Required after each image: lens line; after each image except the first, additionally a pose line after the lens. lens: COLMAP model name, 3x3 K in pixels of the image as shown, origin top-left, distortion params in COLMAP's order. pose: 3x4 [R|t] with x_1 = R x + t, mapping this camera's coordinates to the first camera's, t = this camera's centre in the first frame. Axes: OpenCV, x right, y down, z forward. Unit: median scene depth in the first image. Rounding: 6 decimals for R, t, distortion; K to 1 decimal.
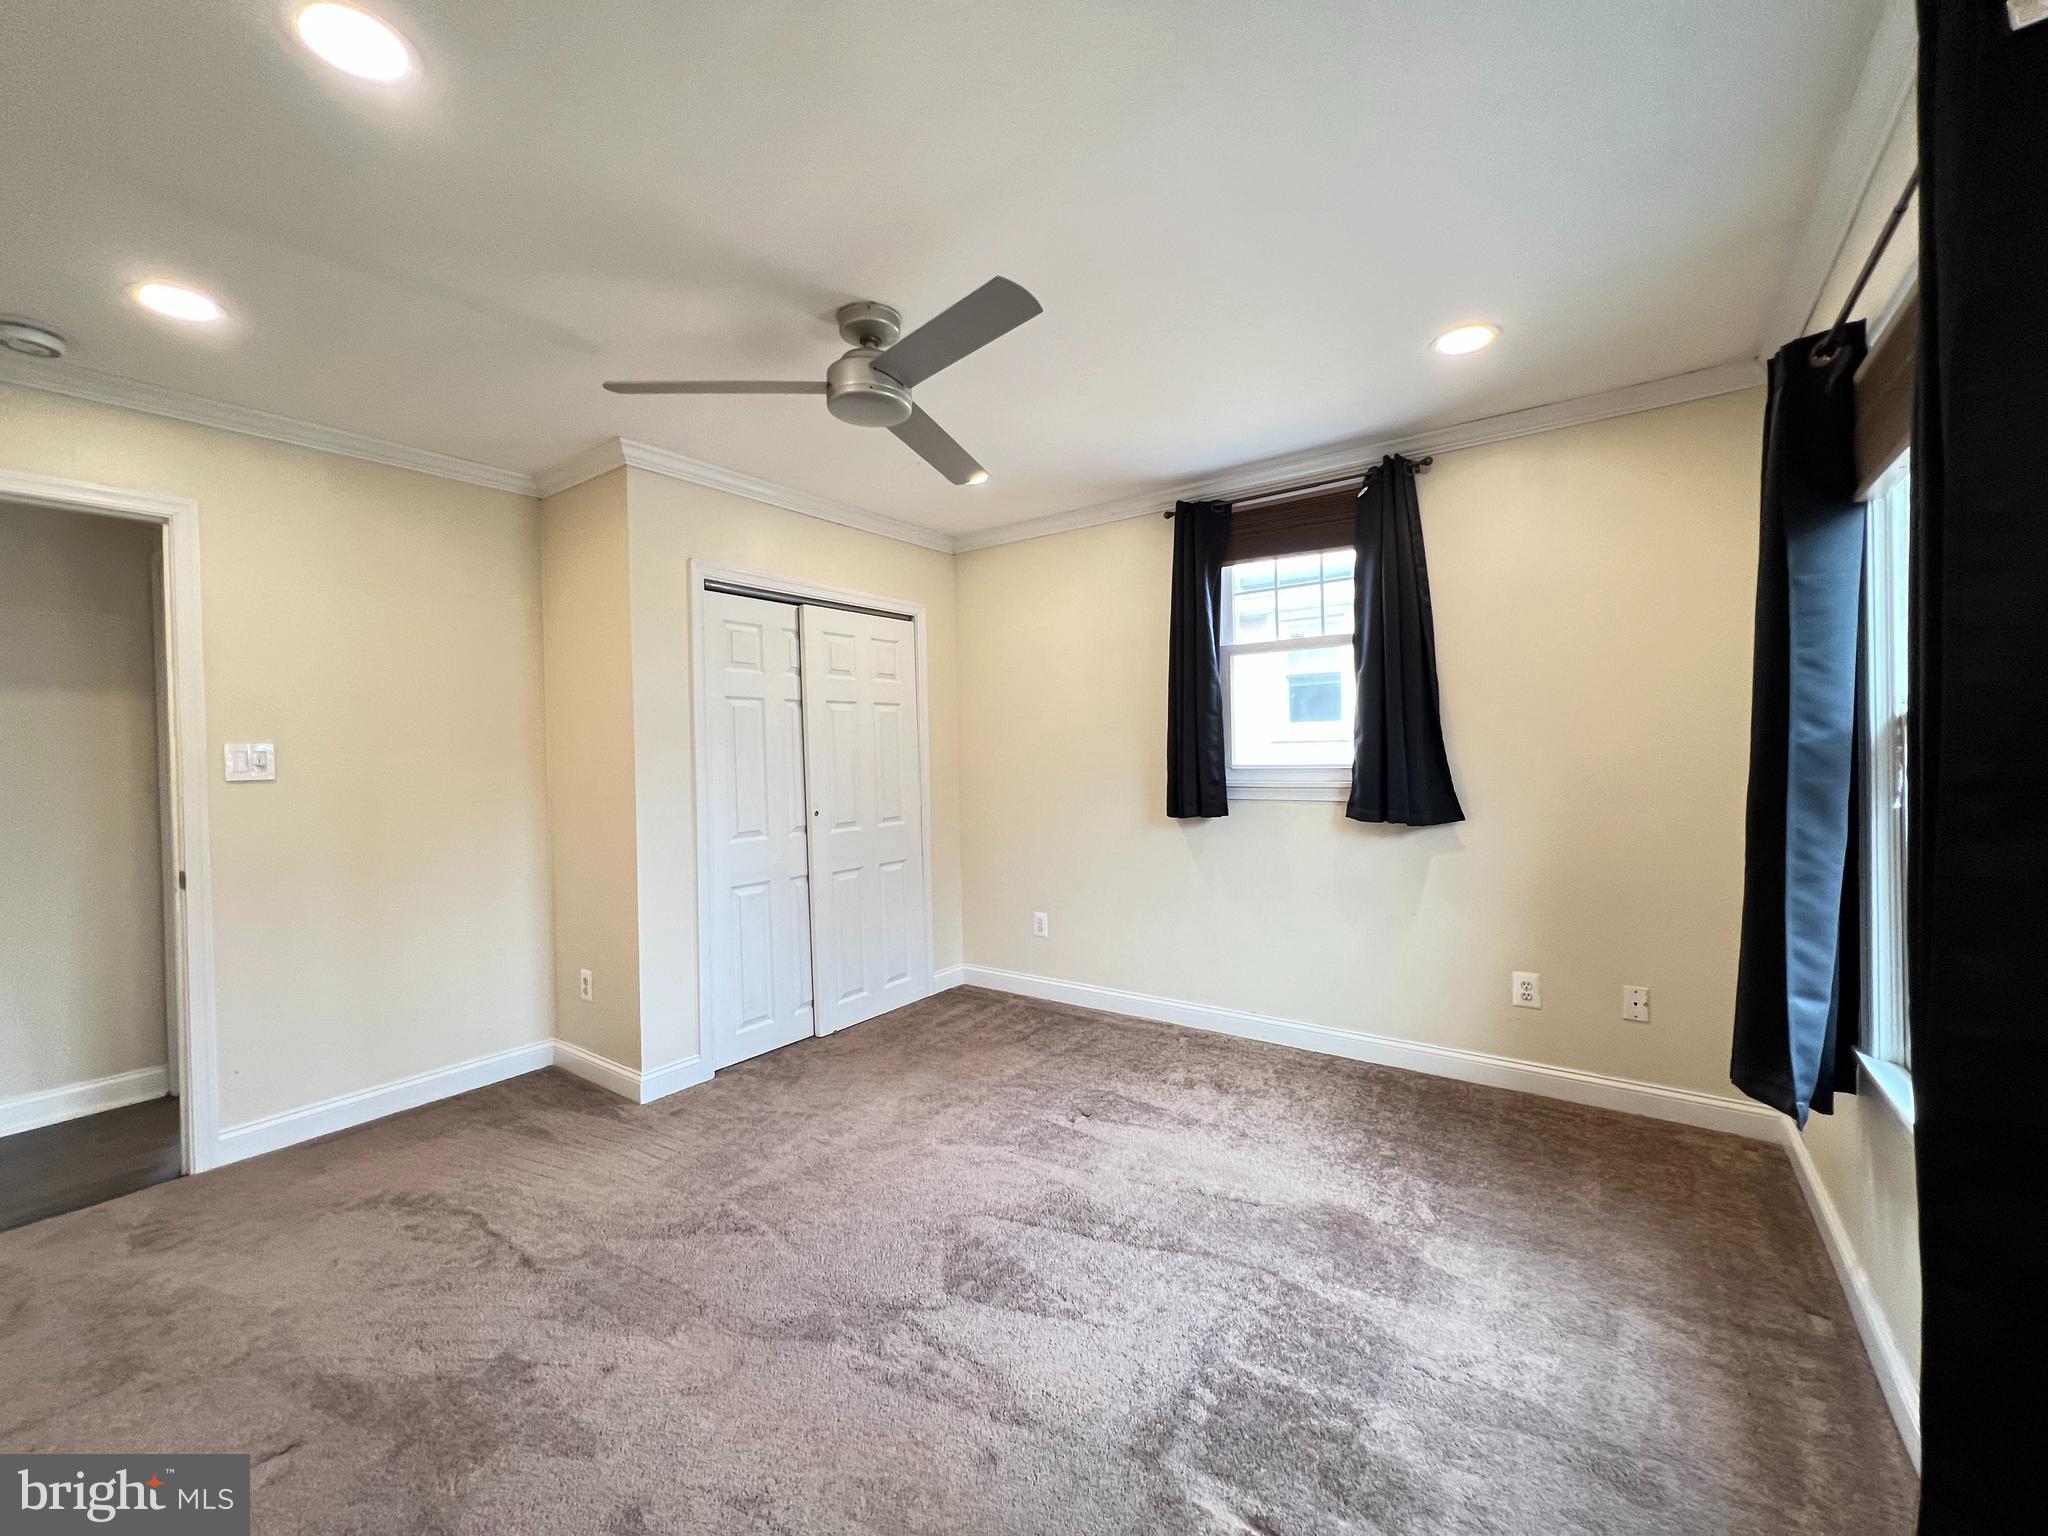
lens RADIAL K [[822.0, 0, 1008.0], [0, 822.0, 769.0], [0, 0, 1]] dist [-0.000982, 0.000241]
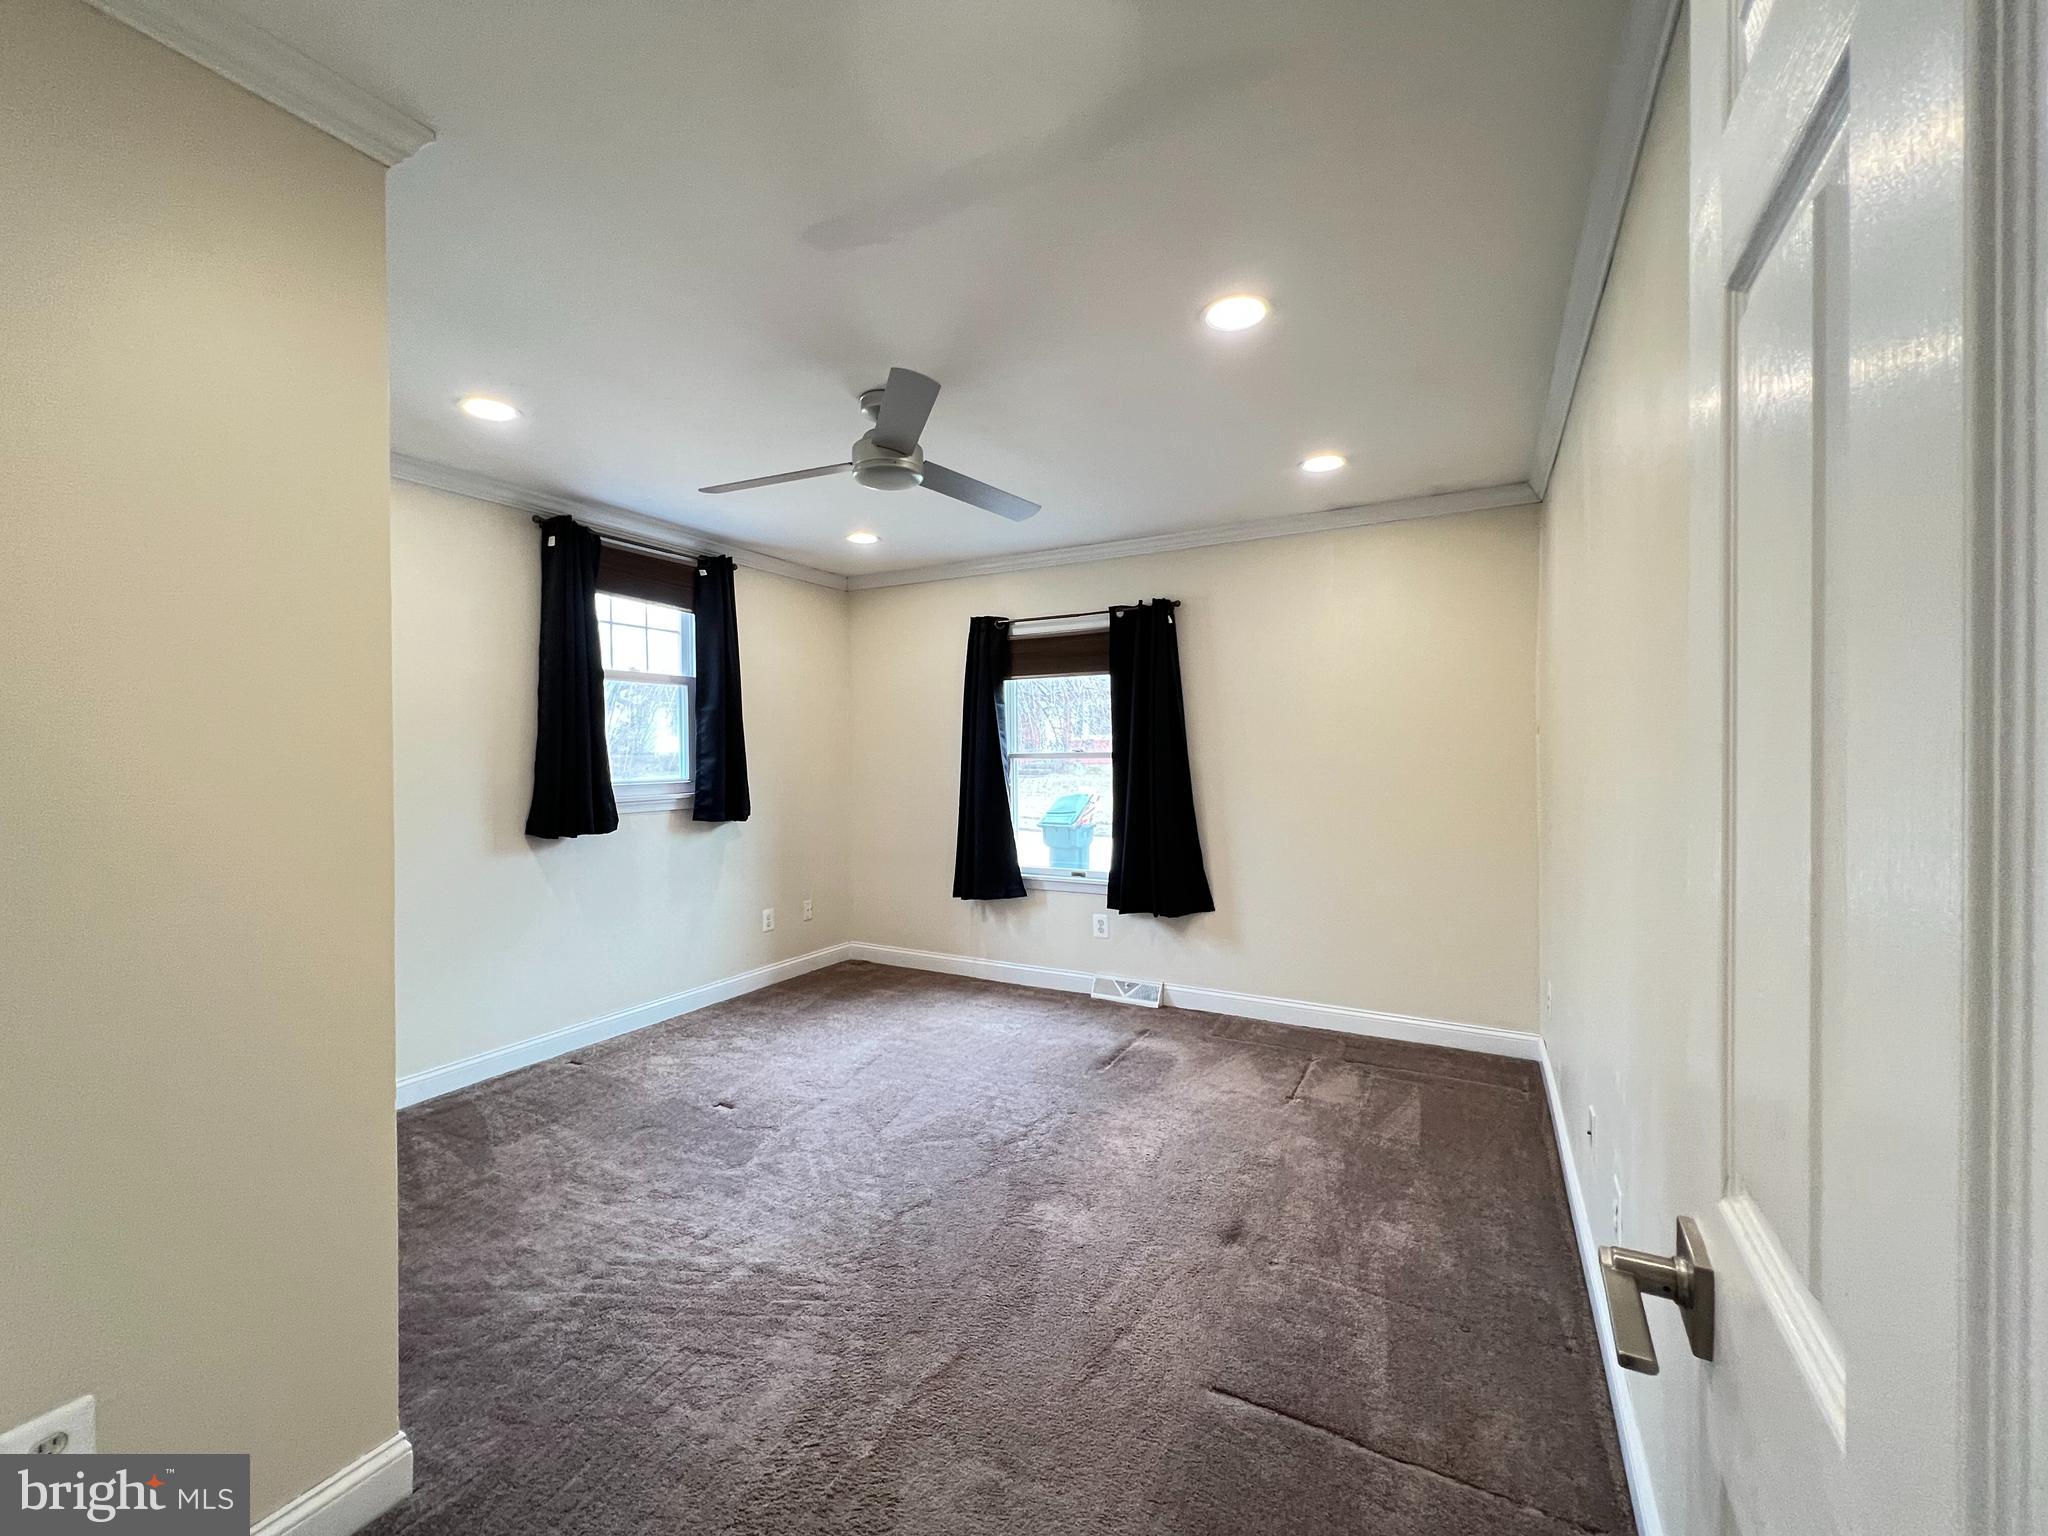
lens RADIAL K [[822.0, 0, 1012.0], [0, 822.0, 766.2], [0, 0, 1]] dist [-0.000982, 0.000241]
pose [[-0.131483, 0.015866, 0.991191, -1.008598], [0.039573, 0.999159, -0.010745, 0.009425], [-0.990528, 0.037812, -0.132000, 0.740493]]
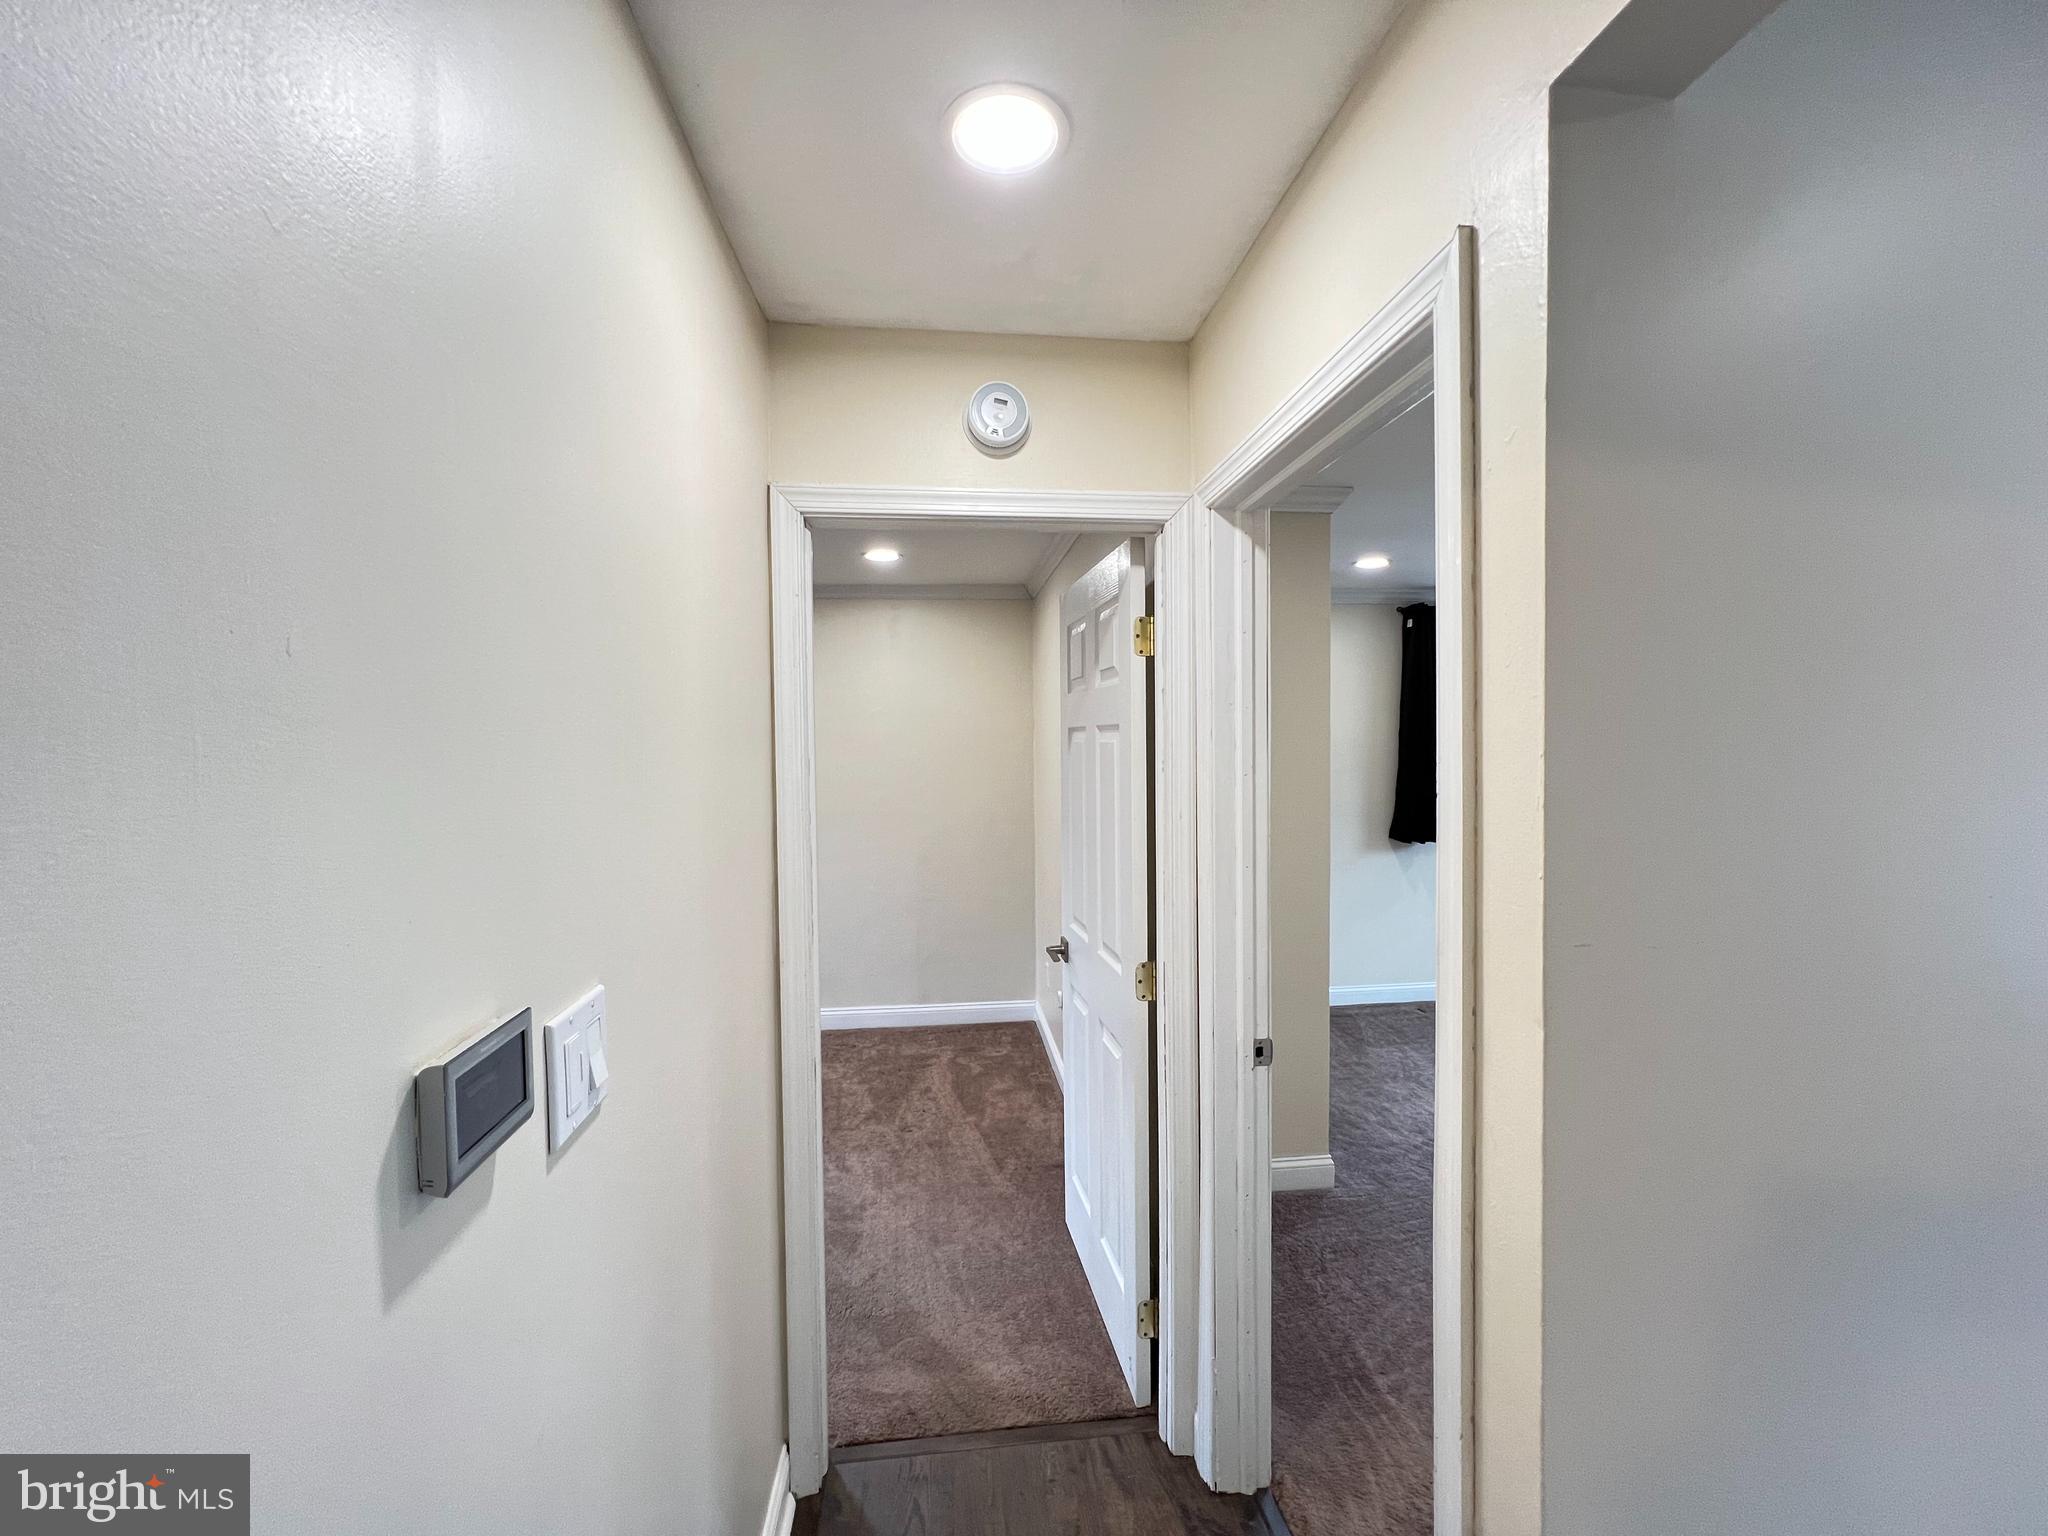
lens RADIAL K [[822.0, 0, 1023.7], [0, 822.0, 766.1], [0, 0, 1]] dist [-0.000982, 0.000241]
pose [[0.728103, -0.002699, 0.685462, -1.395005], [0.013128, 0.999864, -0.010008, -0.067587], [-0.685342, 0.016285, 0.728039, 0.585142]]
